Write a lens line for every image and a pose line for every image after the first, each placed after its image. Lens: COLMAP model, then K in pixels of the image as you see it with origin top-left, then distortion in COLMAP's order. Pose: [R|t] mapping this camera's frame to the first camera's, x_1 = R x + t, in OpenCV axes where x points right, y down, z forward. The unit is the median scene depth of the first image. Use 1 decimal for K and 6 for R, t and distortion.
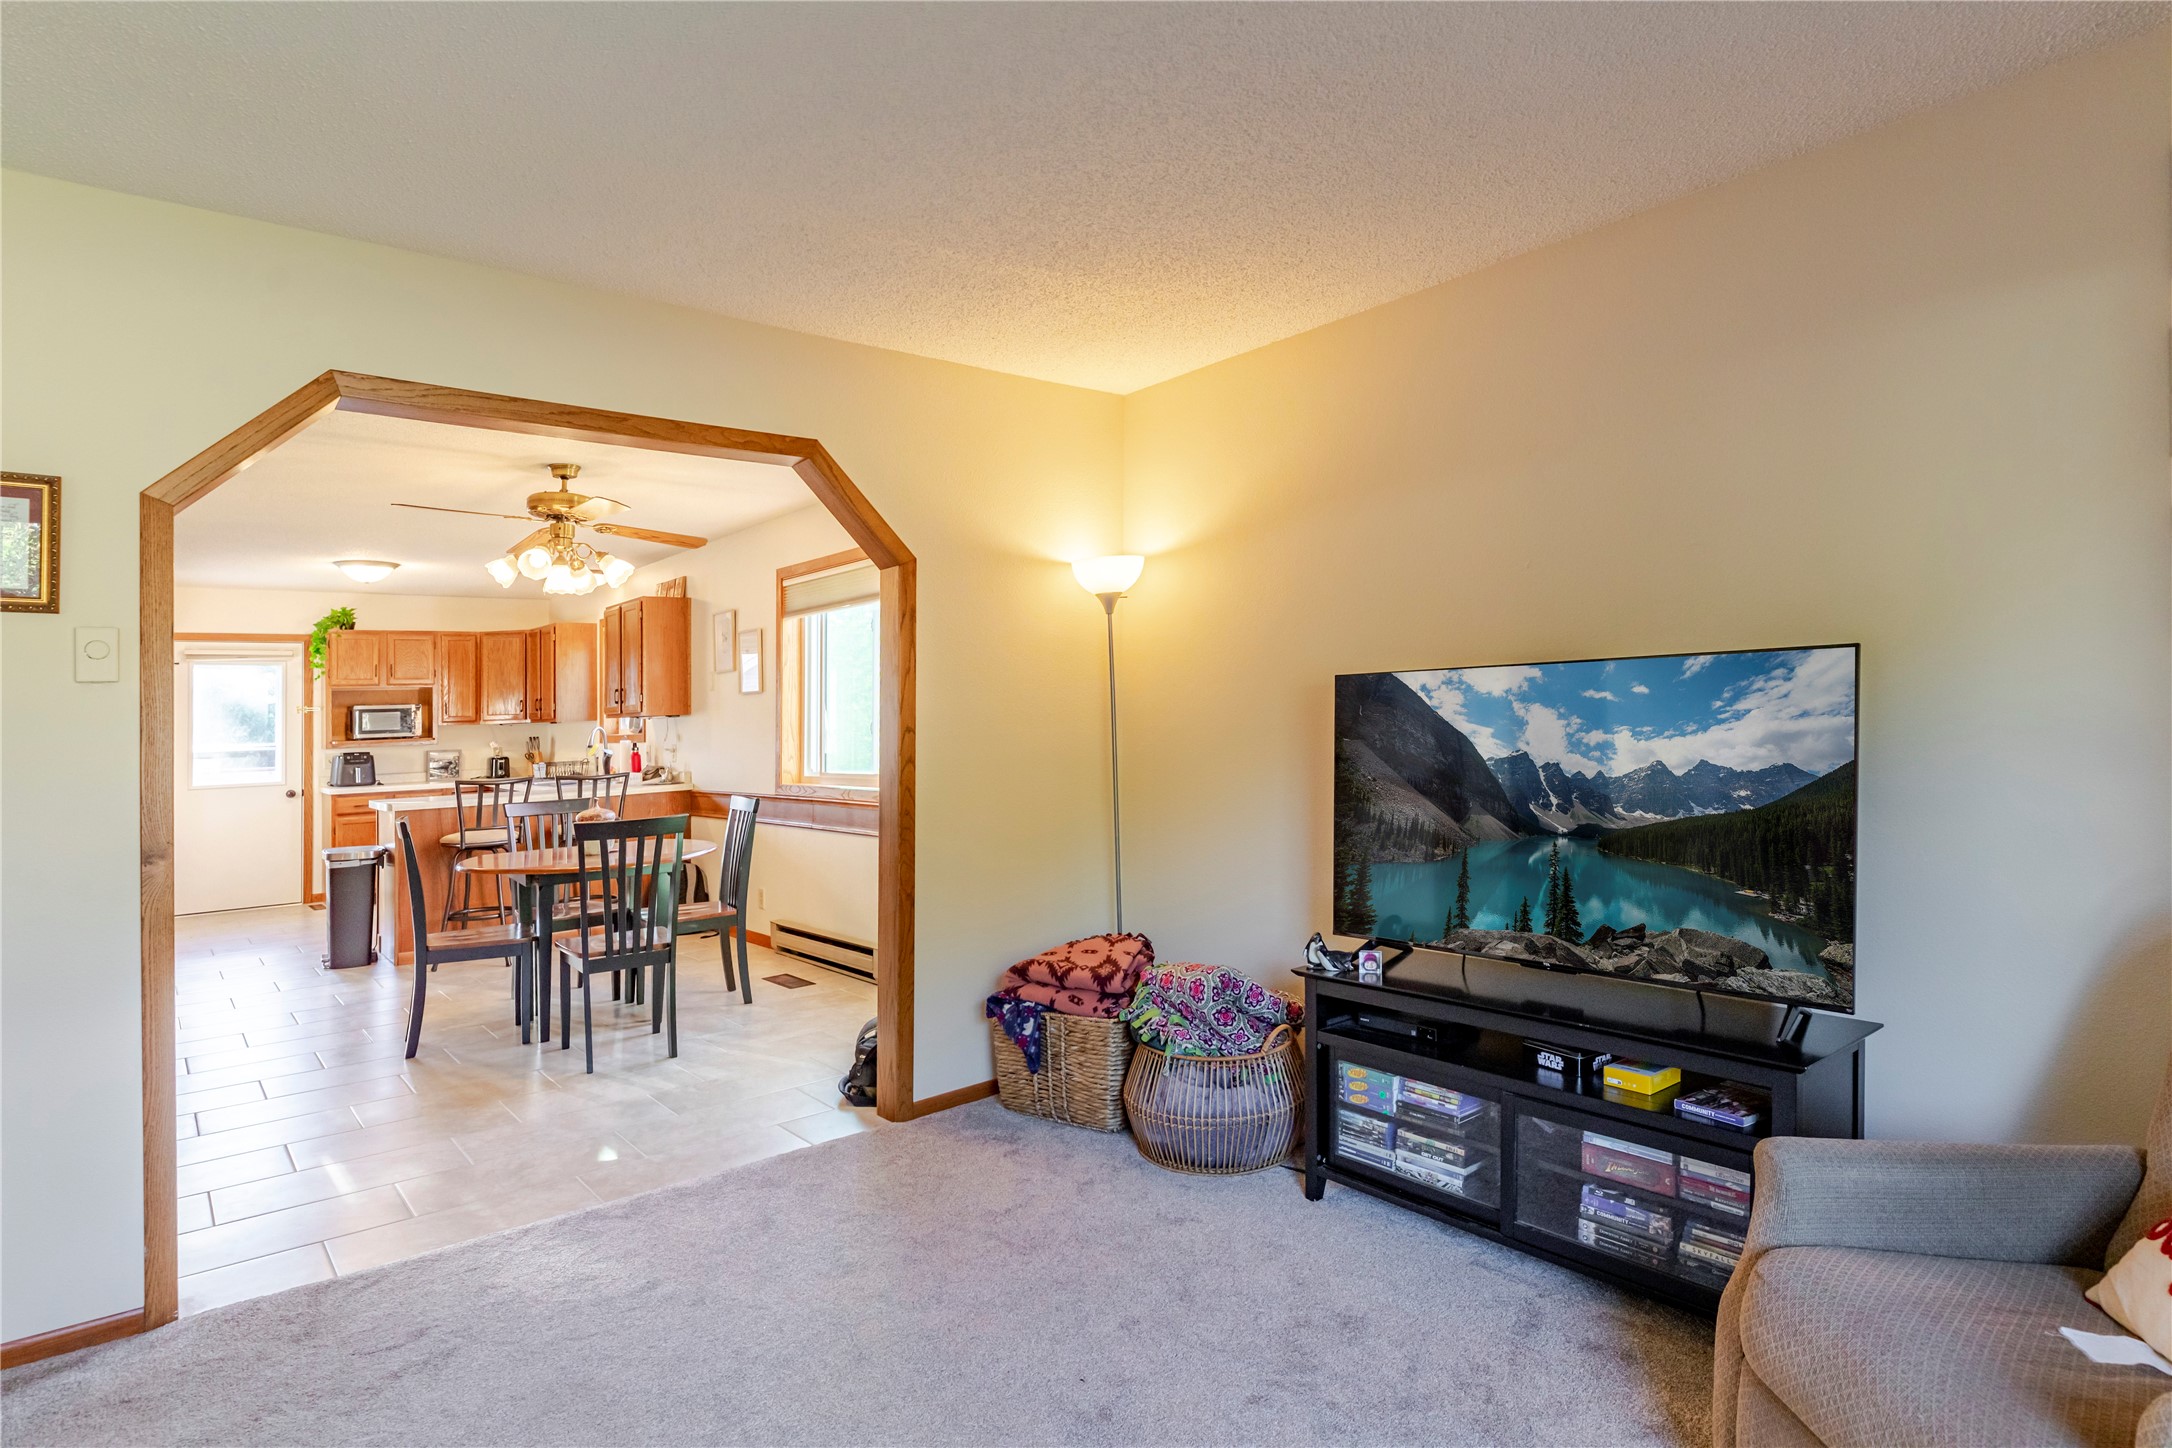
lens RADIAL K [[1160.3, 0, 1086.7], [0, 1160.3, 660.1], [0, 0, 1]] dist [-0.000353, -0.000059]
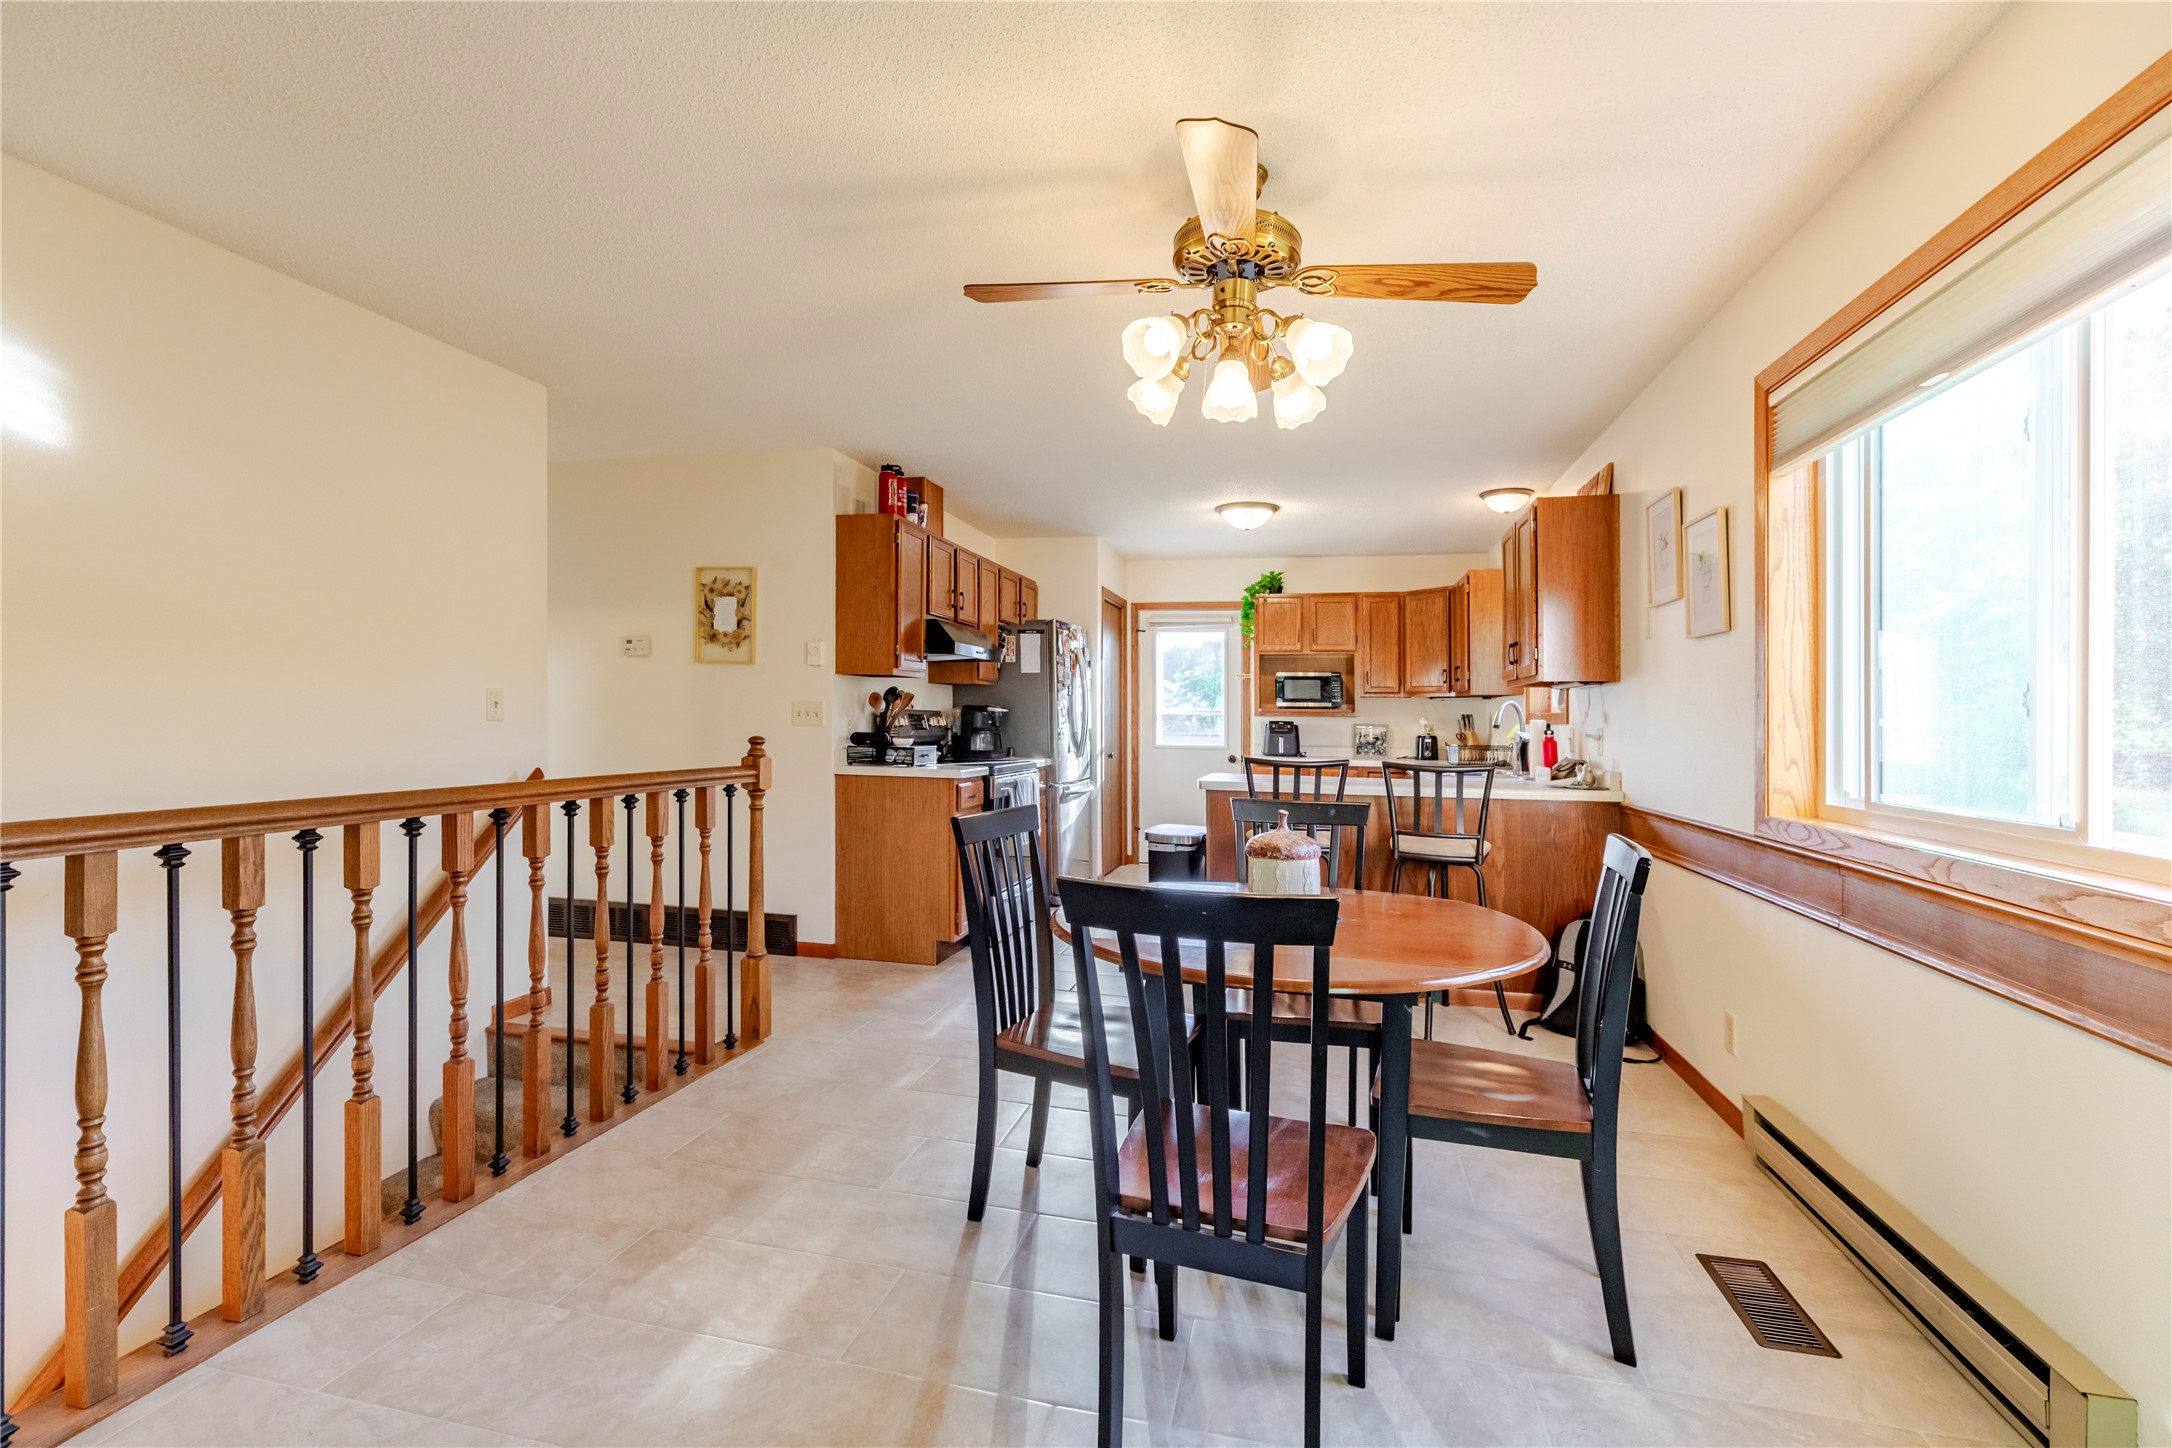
lens RADIAL K [[994.0, 0, 1085.8], [0, 994.0, 651.0], [0, 0, 1]] dist [0.020026, 0.000081]
pose [[0.606250, -0.009322, -0.795220, -0.082507], [-0.000583, 0.999926, -0.012167, 0.035236], [0.795274, 0.007840, 0.606200, 0.418520]]
